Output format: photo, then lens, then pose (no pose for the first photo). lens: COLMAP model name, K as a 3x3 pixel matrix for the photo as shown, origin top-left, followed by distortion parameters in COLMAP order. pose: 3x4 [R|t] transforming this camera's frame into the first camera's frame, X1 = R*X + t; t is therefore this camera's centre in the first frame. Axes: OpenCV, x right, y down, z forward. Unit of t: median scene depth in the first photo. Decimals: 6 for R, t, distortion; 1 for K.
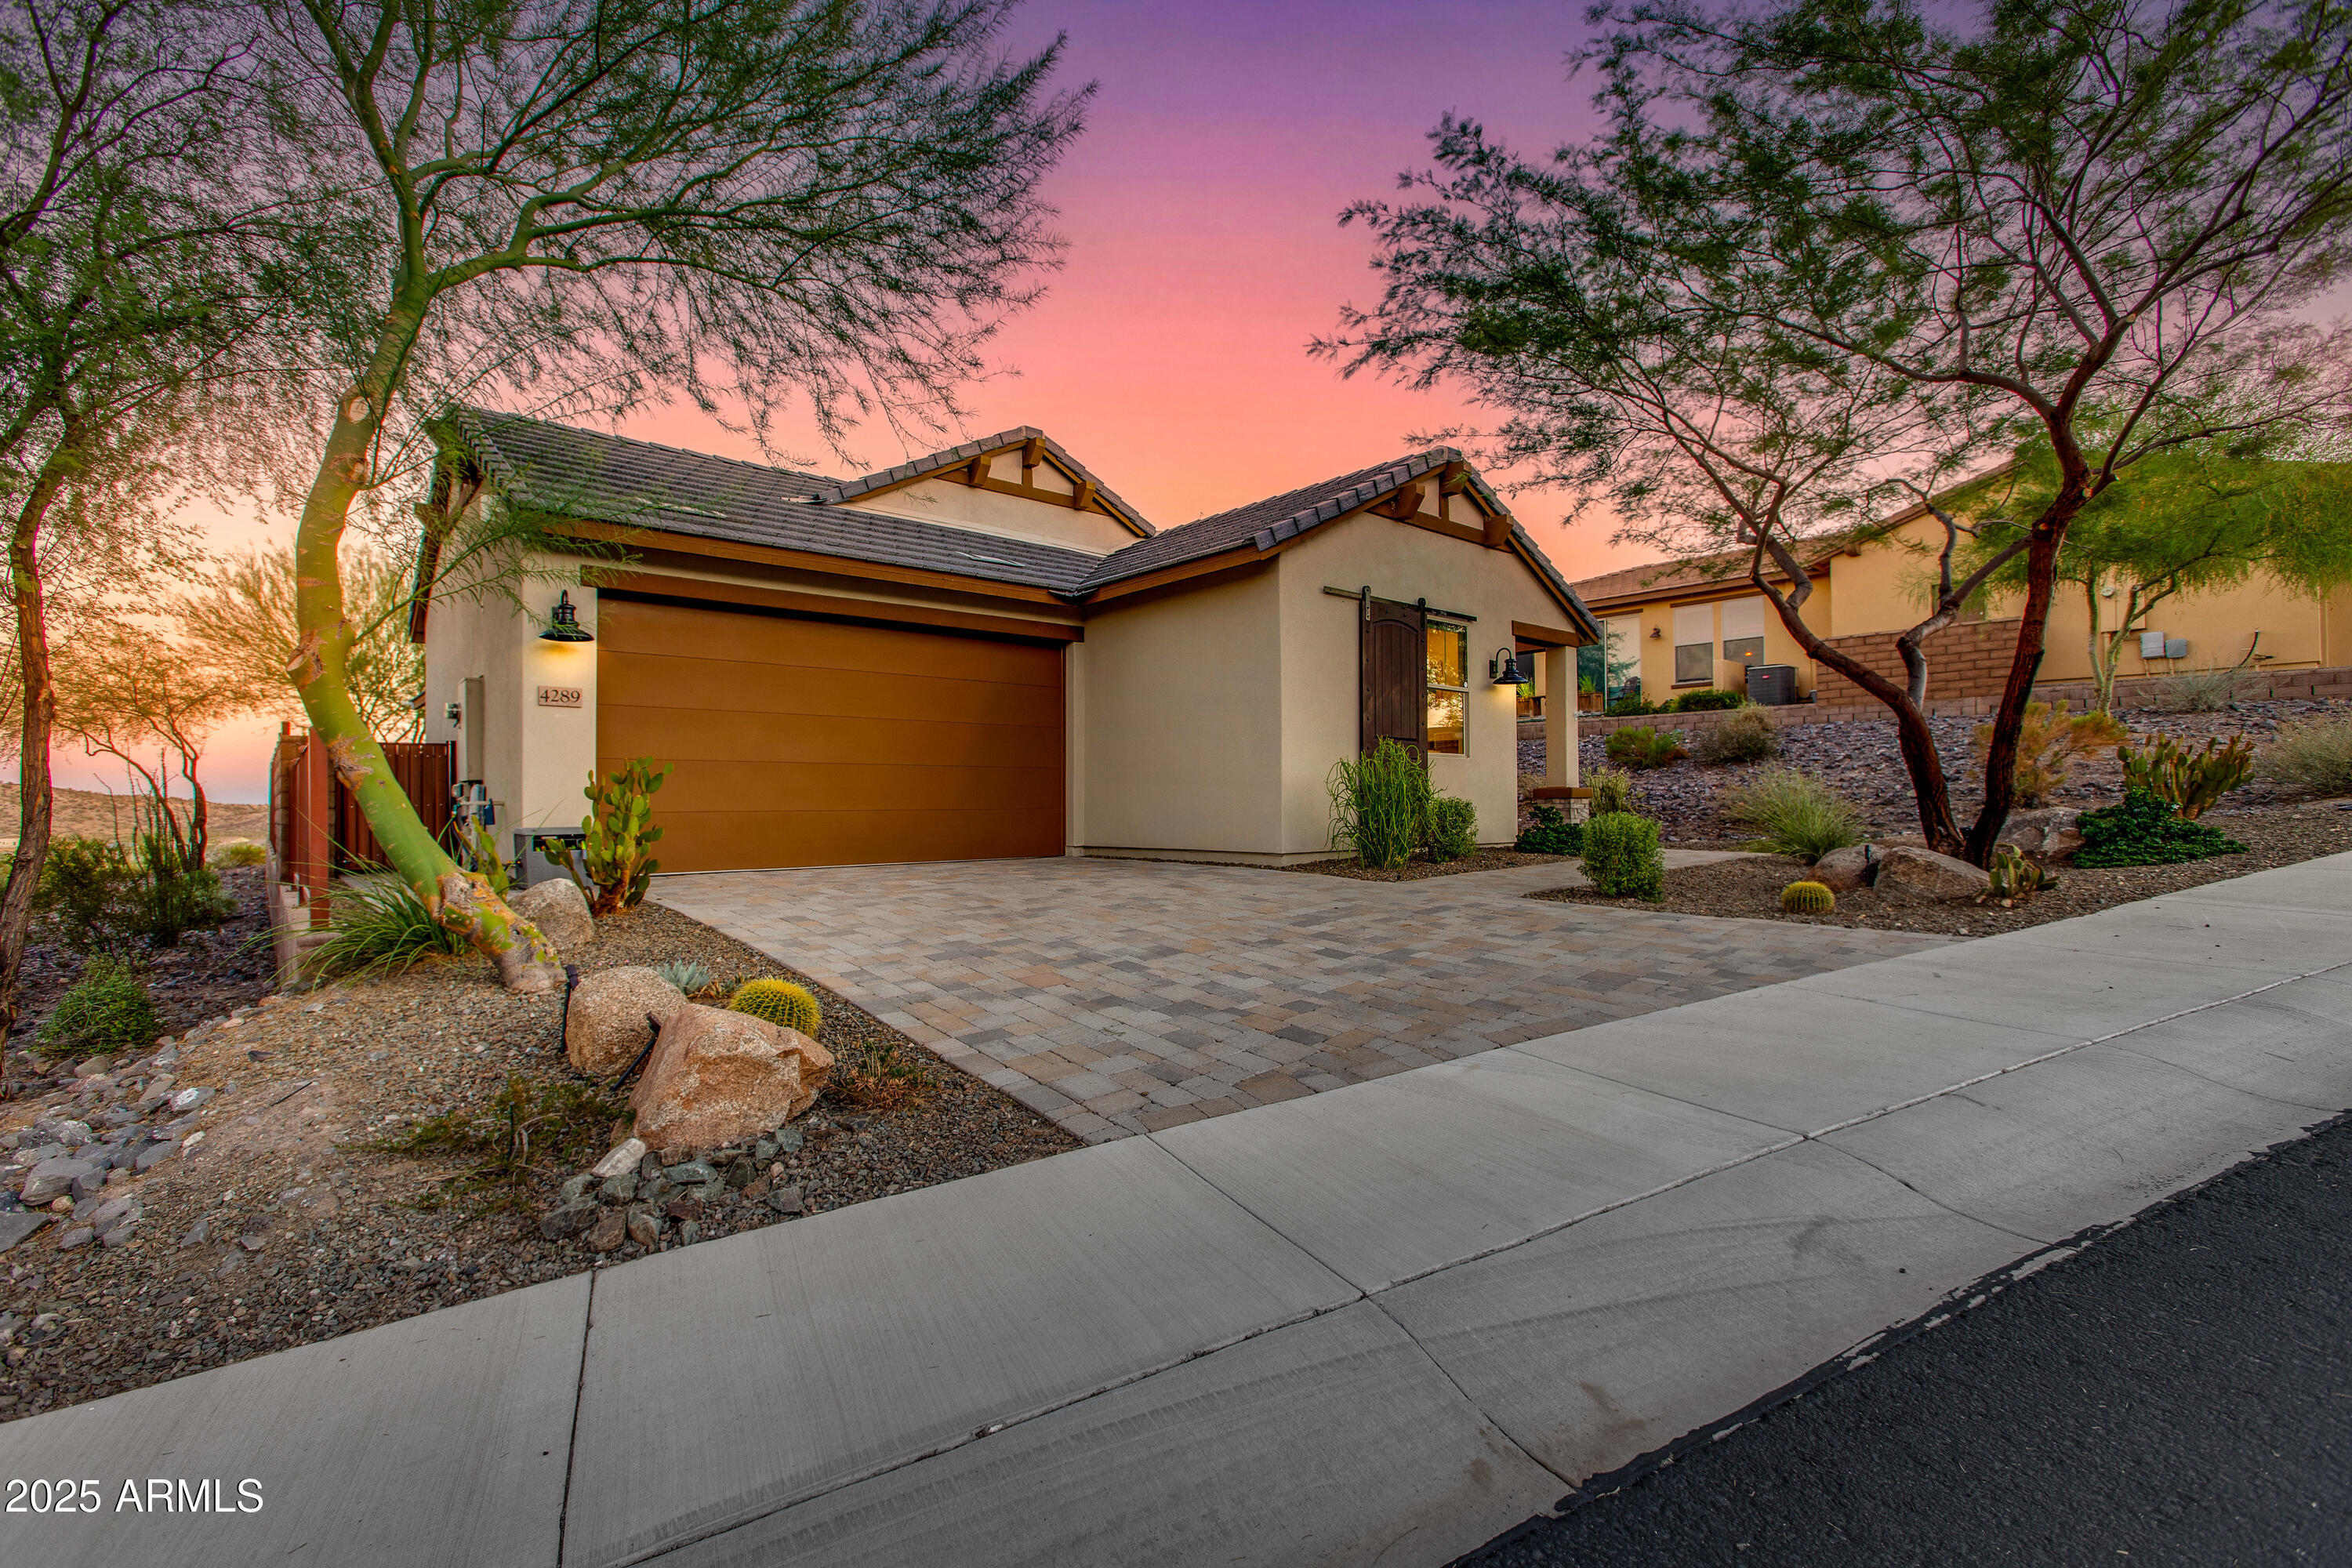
lens RADIAL K [[1038.8, 0, 1176.0], [0, 1038.8, 784.0], [0, 0, 1]] dist [-0.000529, -0.000105]
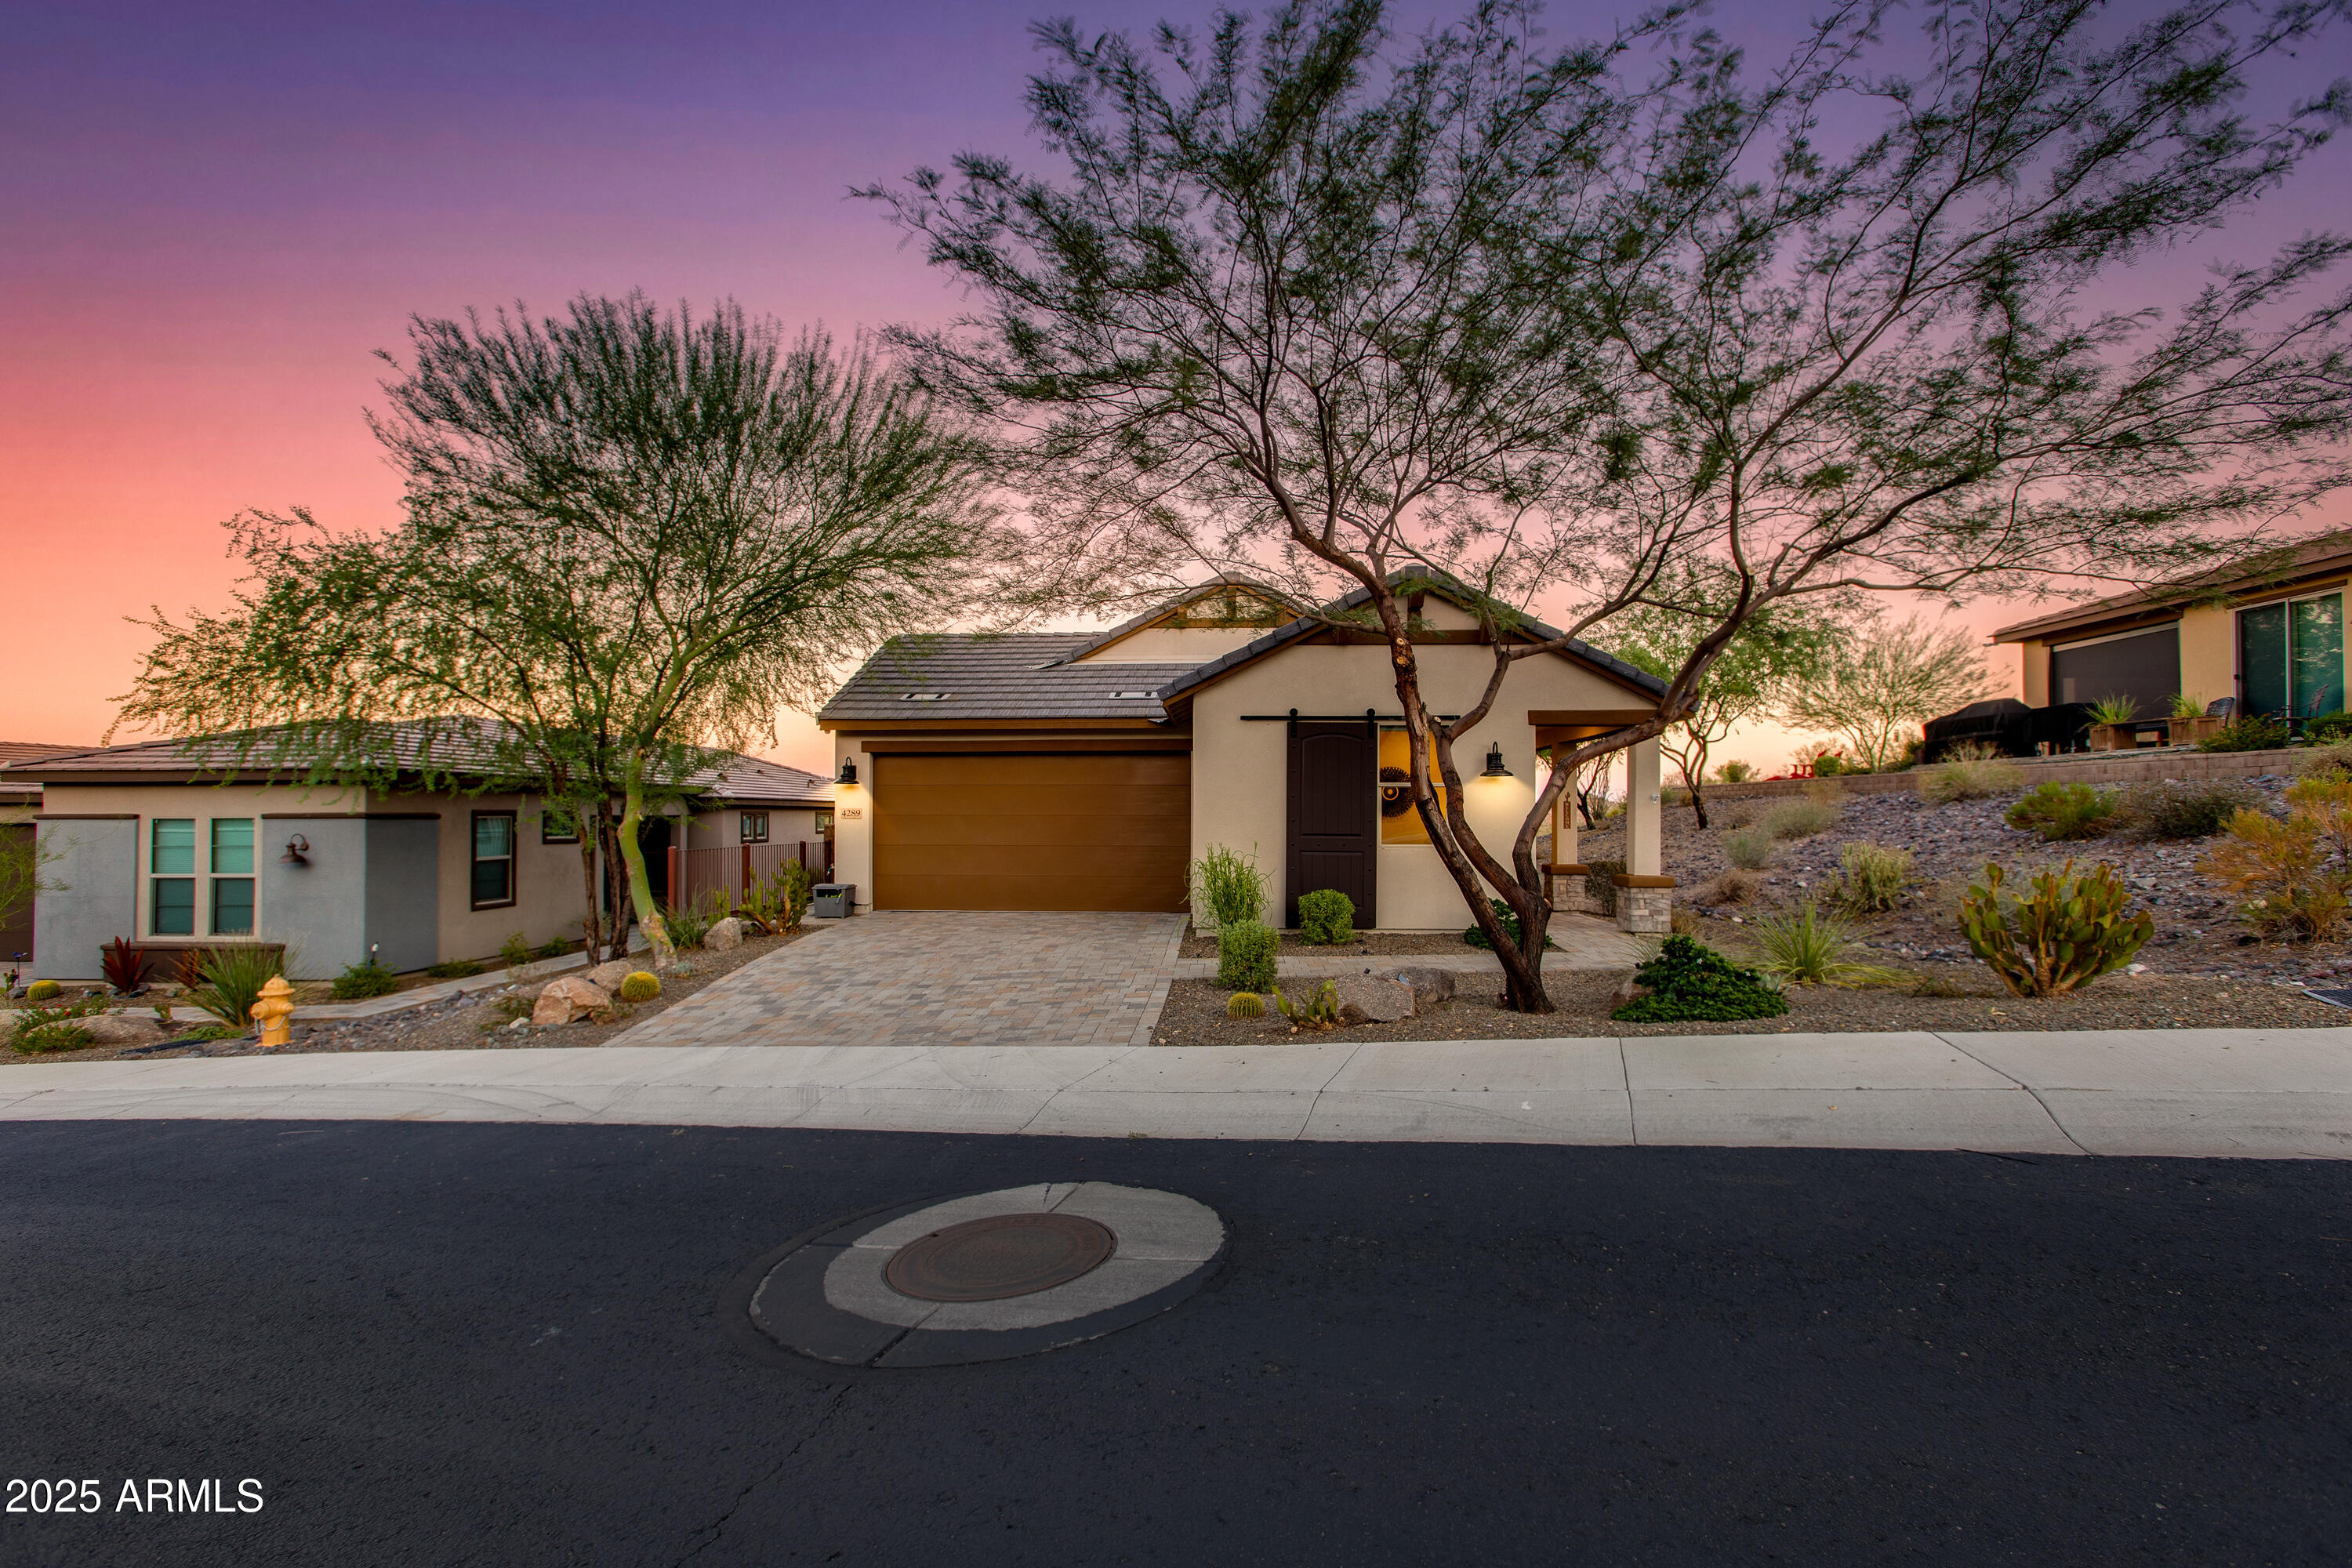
lens RADIAL K [[1038.8, 0, 1176.0], [0, 1038.8, 784.0], [0, 0, 1]] dist [-0.000529, -0.000105]
pose [[0.735603, -0.017216, -0.677194, 0.891708], [0.006823, 0.999815, -0.018007, -0.082936], [0.677378, 0.008625, 0.735584, 0.029637]]
